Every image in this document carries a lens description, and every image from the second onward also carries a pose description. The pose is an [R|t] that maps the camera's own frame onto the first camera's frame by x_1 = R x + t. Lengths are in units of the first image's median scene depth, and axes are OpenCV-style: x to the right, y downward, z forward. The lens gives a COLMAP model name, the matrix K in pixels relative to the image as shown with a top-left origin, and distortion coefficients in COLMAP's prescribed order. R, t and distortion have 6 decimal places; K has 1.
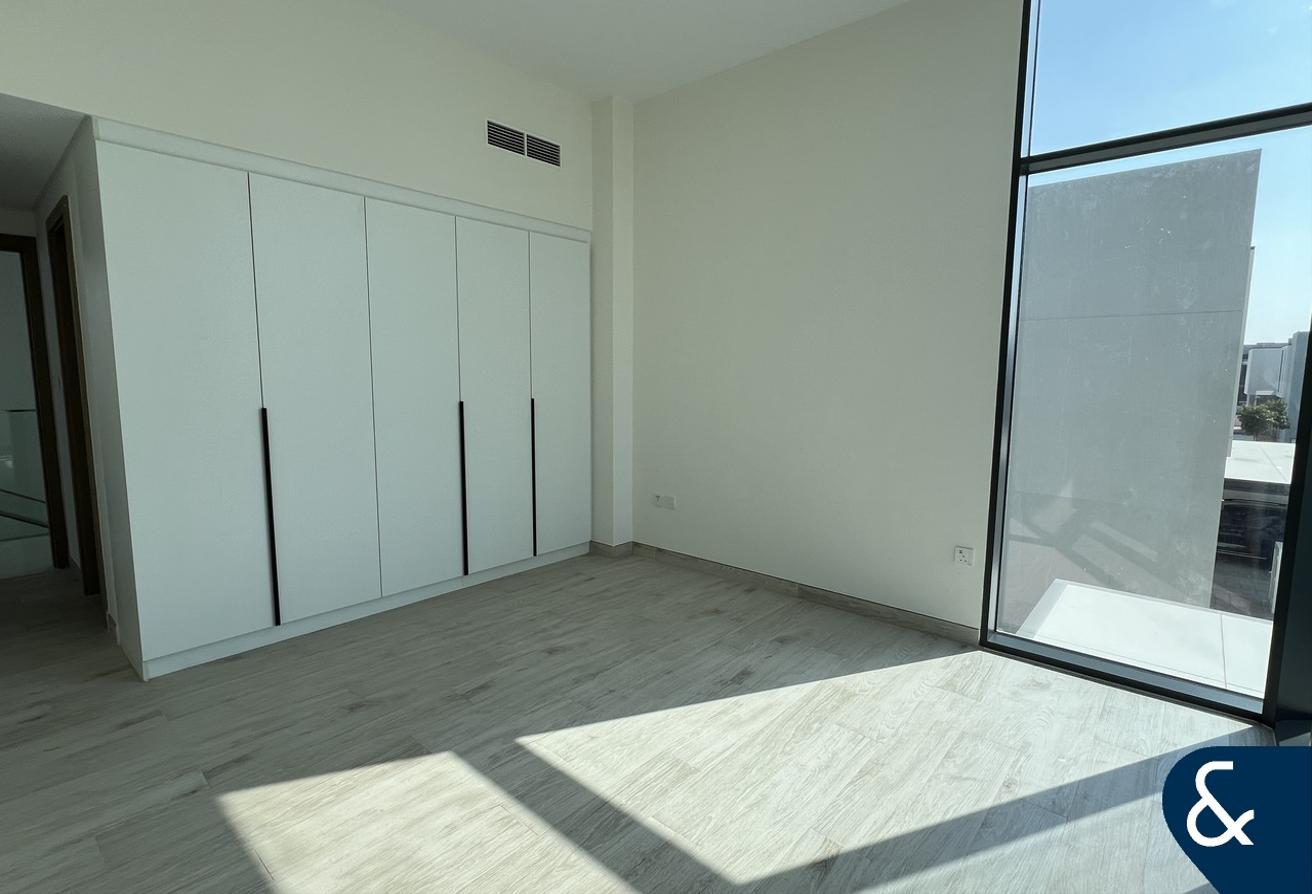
lens RADIAL K [[628.8, 0, 653.7], [0, 628.8, 446.3], [0, 0, 1]] dist [-0.001358, 0.000491]
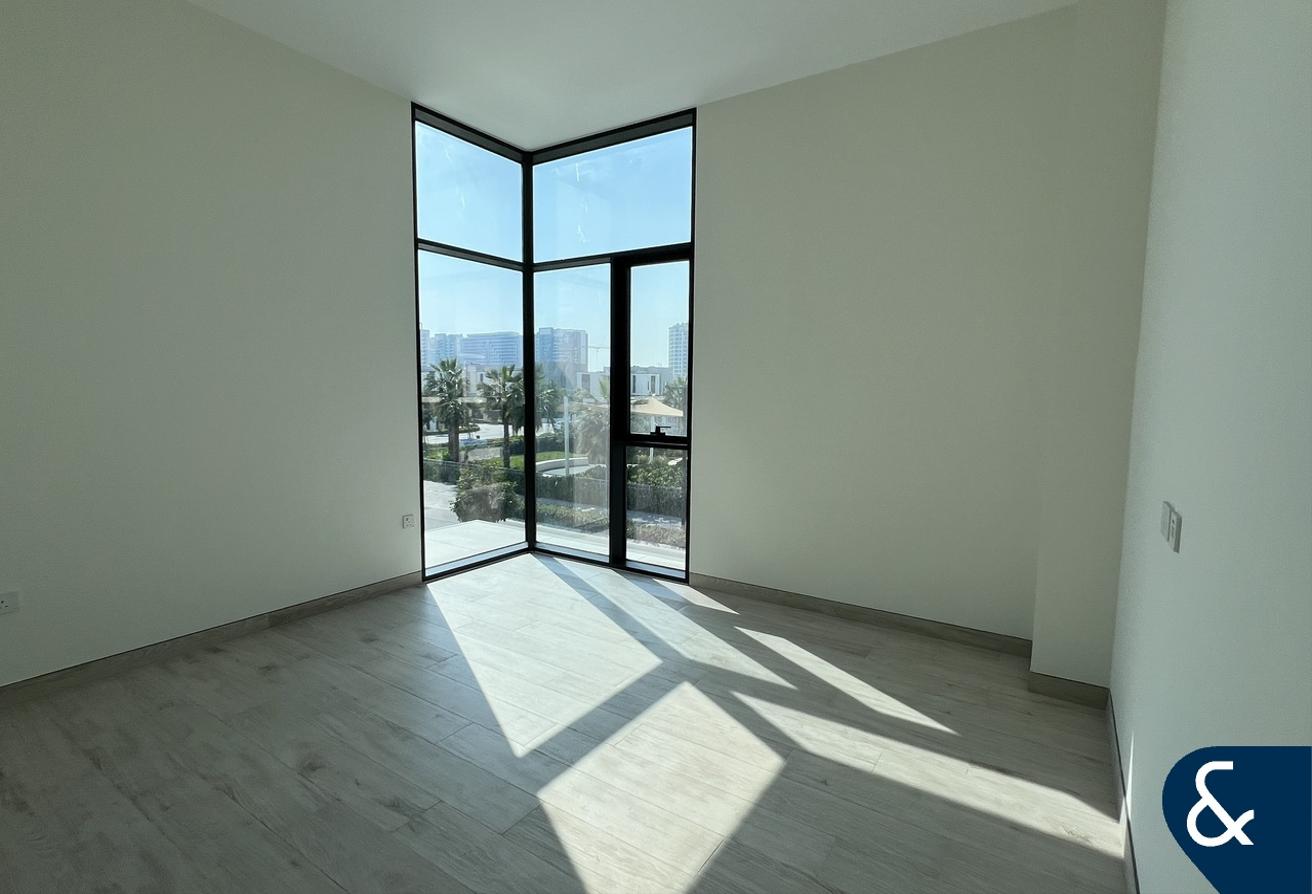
lens RADIAL K [[628.8, 0, 653.4], [0, 628.8, 444.5], [0, 0, 1]] dist [-0.001358, 0.000491]
pose [[-0.142159, -0.102295, 0.984544, -0.980138], [0.104779, 0.987502, 0.117732, -0.101283], [-0.984283, 0.119896, -0.129664, 0.708926]]
